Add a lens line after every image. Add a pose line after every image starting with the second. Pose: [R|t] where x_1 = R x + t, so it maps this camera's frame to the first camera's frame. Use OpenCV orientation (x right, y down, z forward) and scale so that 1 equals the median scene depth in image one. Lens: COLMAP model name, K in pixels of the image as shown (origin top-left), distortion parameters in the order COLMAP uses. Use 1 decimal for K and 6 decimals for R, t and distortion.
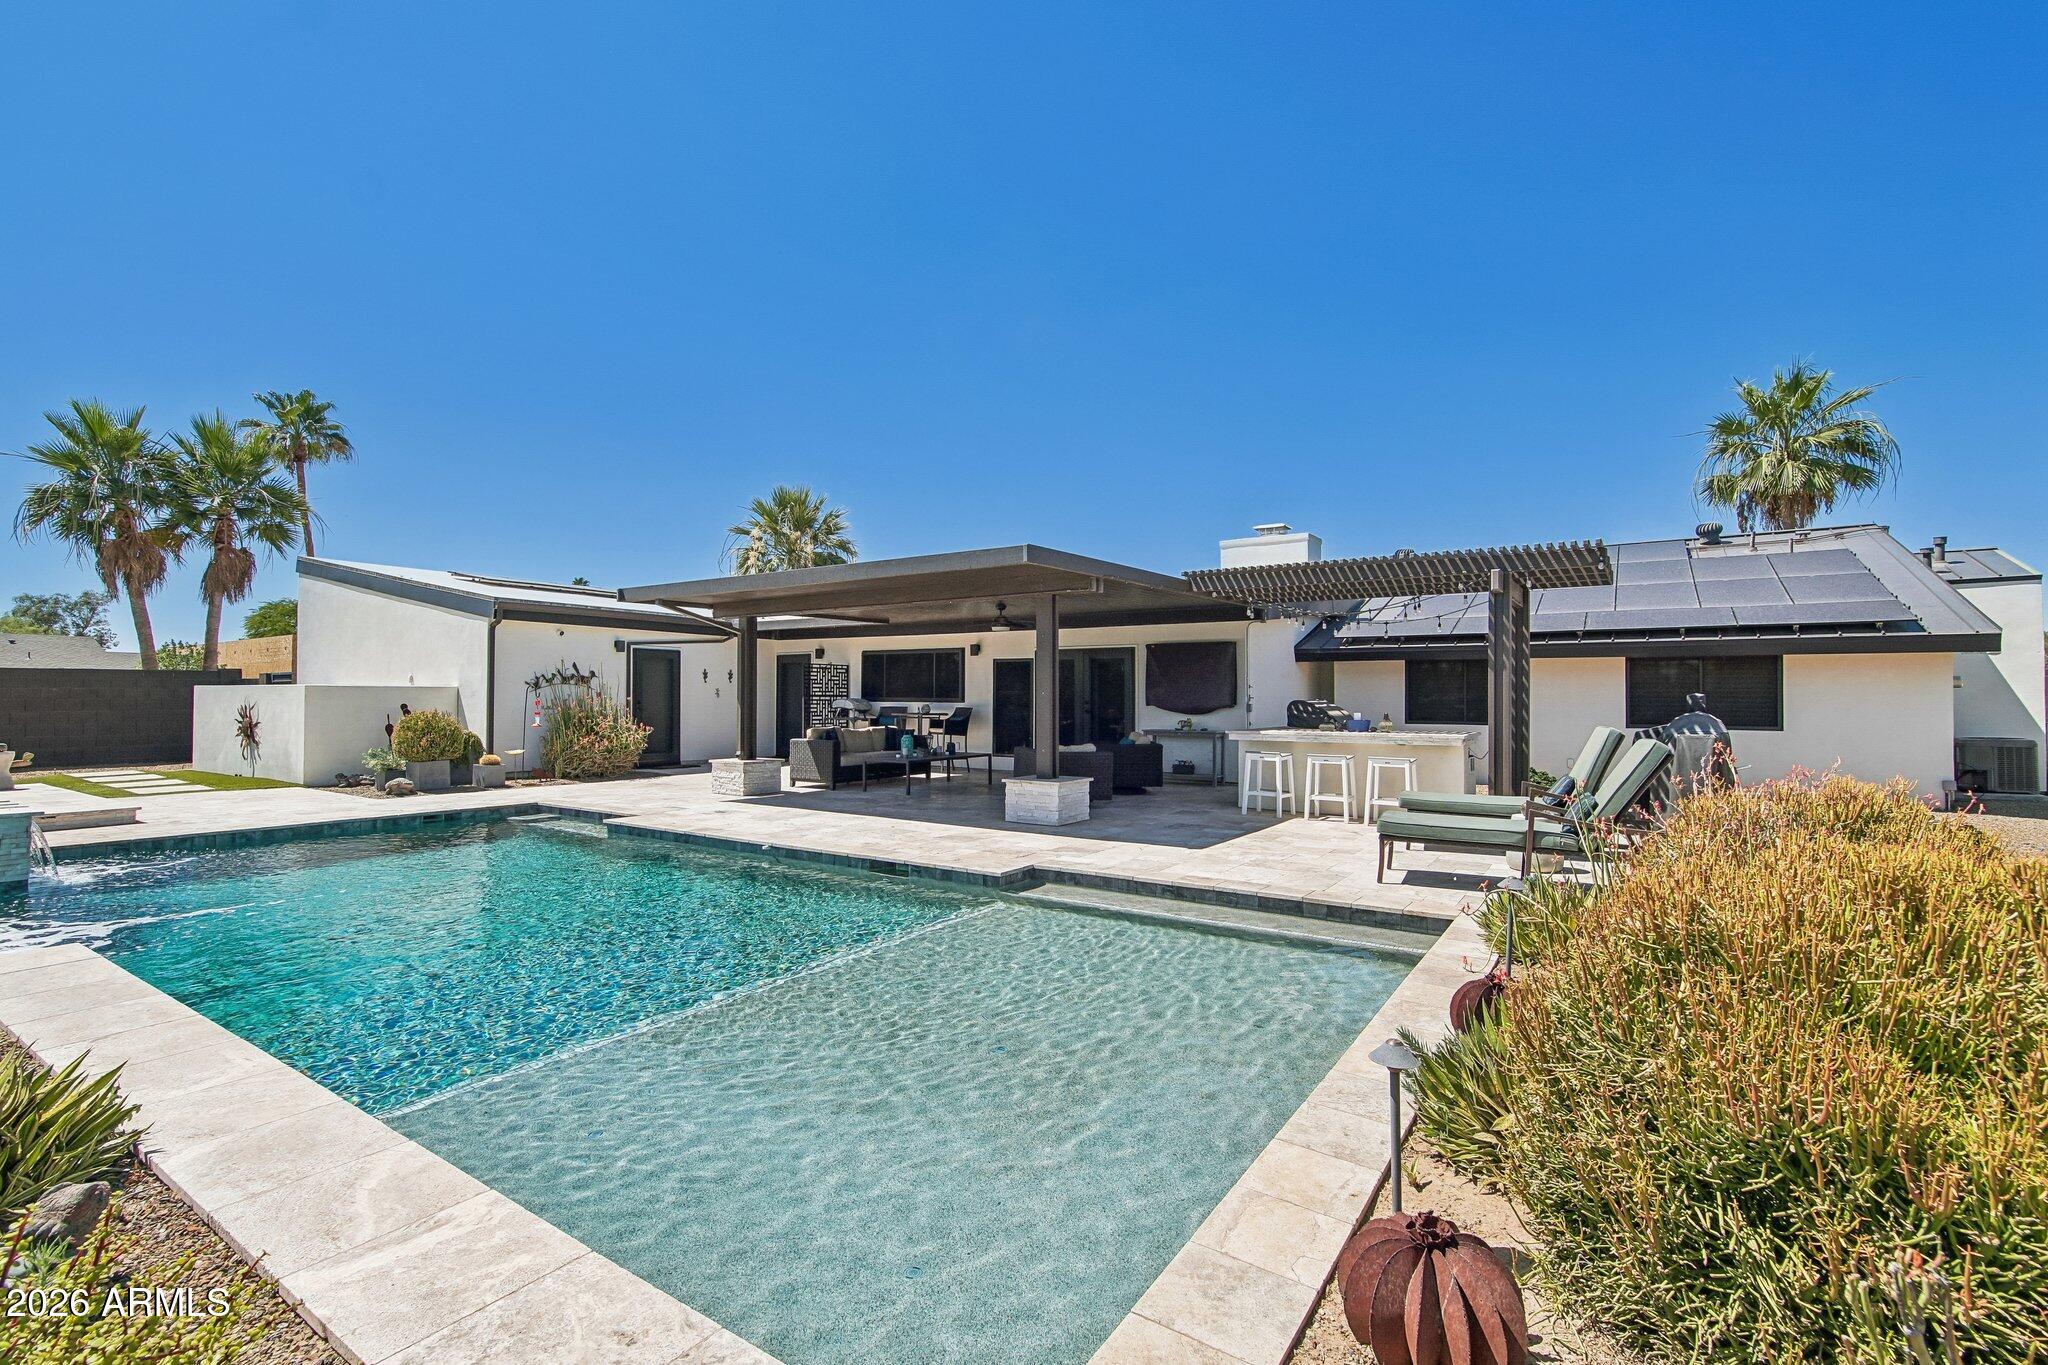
lens RADIAL K [[920.9, 0, 1012.7], [0, 920.9, 691.7], [0, 0, 1]] dist [-0.015138, 0.000489]
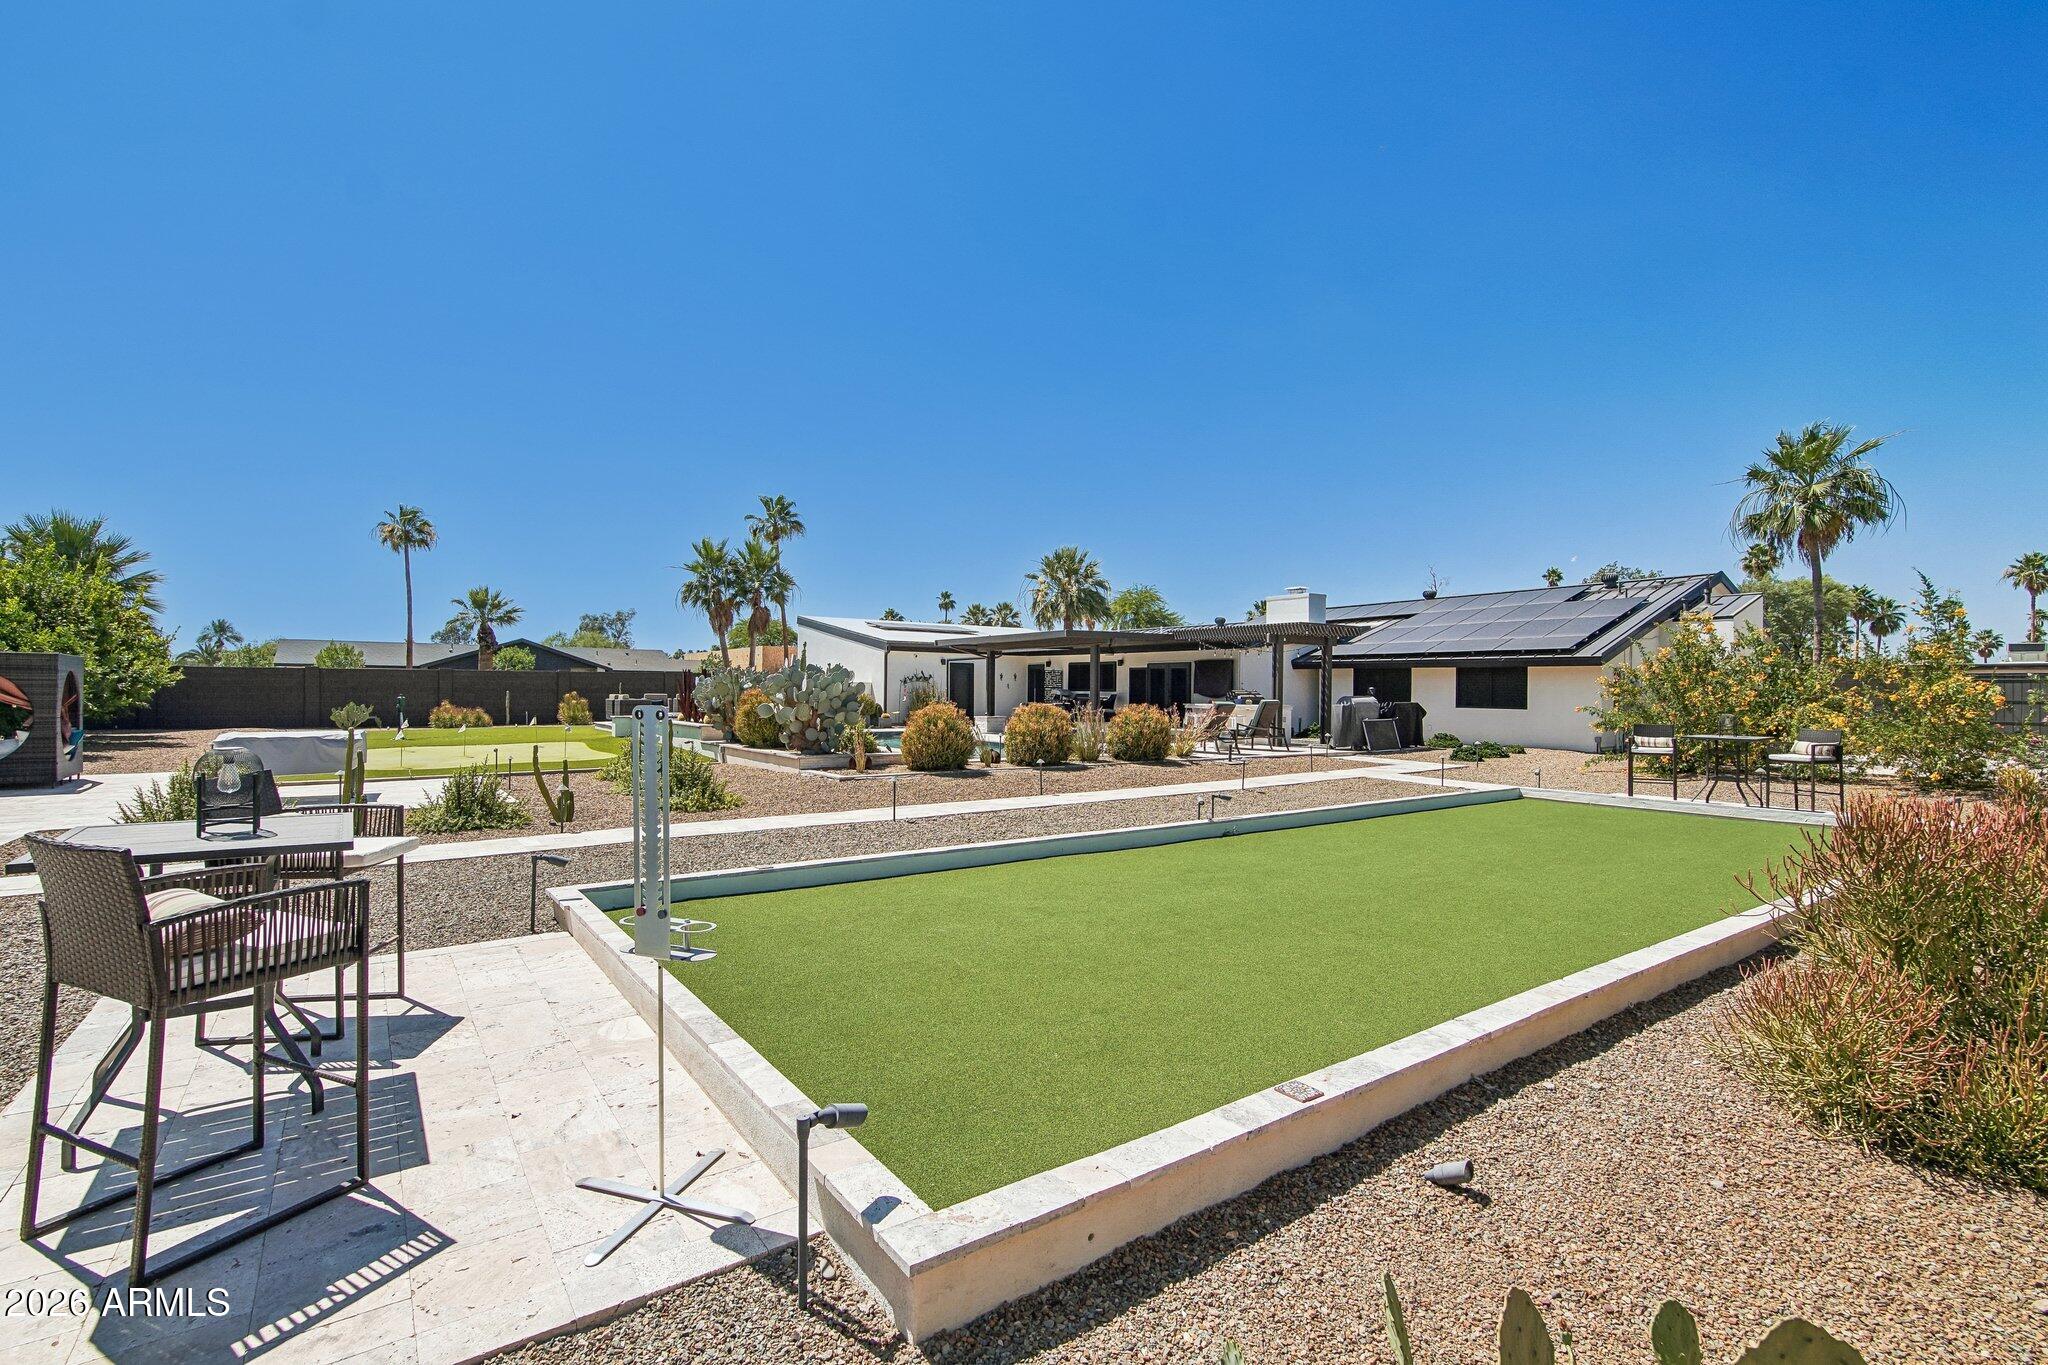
lens RADIAL K [[920.9, 0, 1012.7], [0, 920.9, 691.7], [0, 0, 1]] dist [-0.015138, 0.000489]
pose [[0.930241, 0.006554, -0.366890, 0.380948], [-0.004712, 0.999971, 0.005915, 0.001751], [0.366918, -0.003773, 0.930246, -0.685173]]
